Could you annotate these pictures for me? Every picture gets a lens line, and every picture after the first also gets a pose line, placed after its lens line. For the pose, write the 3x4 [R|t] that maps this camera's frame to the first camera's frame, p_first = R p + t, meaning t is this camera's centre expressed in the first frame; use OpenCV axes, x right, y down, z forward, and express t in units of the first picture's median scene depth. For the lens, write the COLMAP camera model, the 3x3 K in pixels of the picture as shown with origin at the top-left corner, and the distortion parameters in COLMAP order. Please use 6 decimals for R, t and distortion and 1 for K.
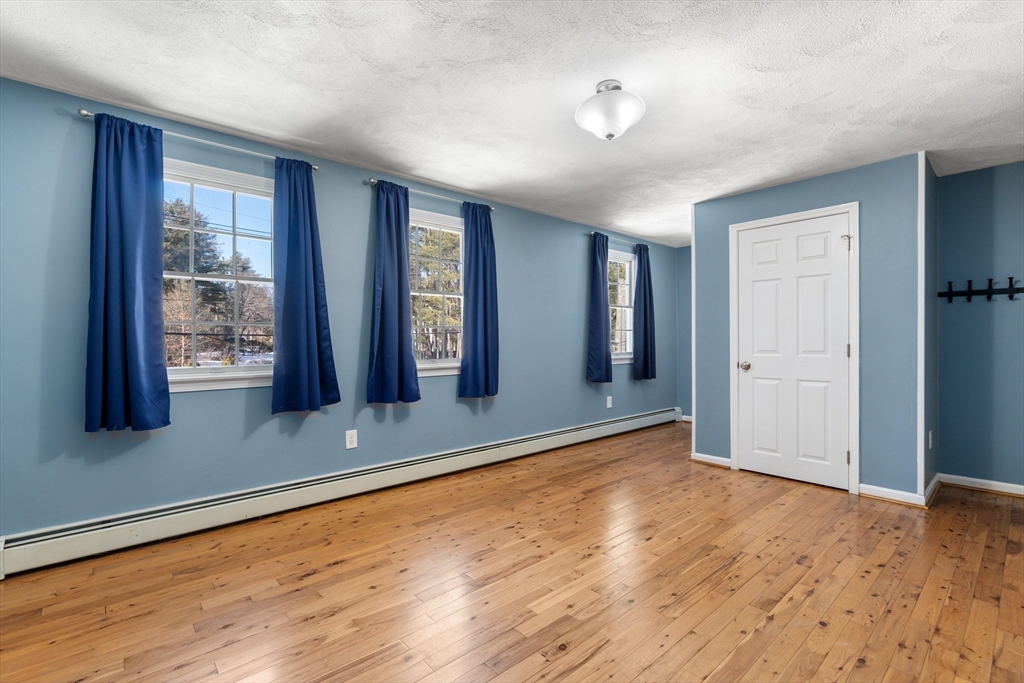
lens RADIAL K [[470.8, 0, 507.7], [0, 470.8, 346.2], [0, 0, 1]] dist [-0.004423, 0.002986]
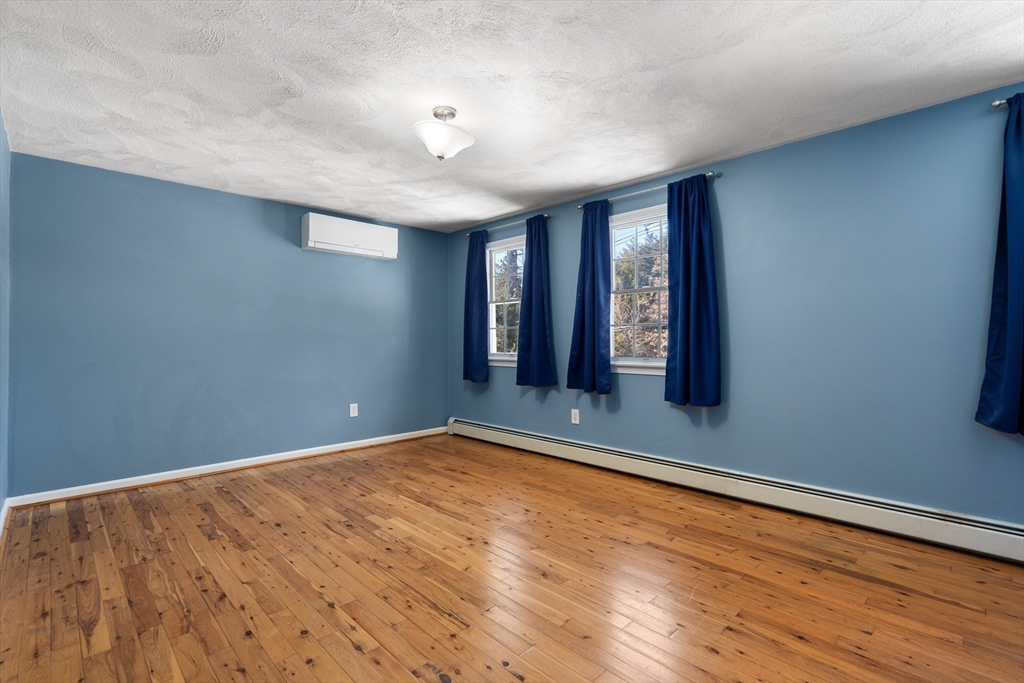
lens RADIAL K [[470.8, 0, 507.3], [0, 470.8, 335.4], [0, 0, 1]] dist [-0.004423, 0.002986]
pose [[0.041608, -0.004529, -0.999124, 0.840525], [-0.009947, 0.999938, -0.004947, -0.010894], [0.999085, 0.010144, 0.041560, 0.694627]]
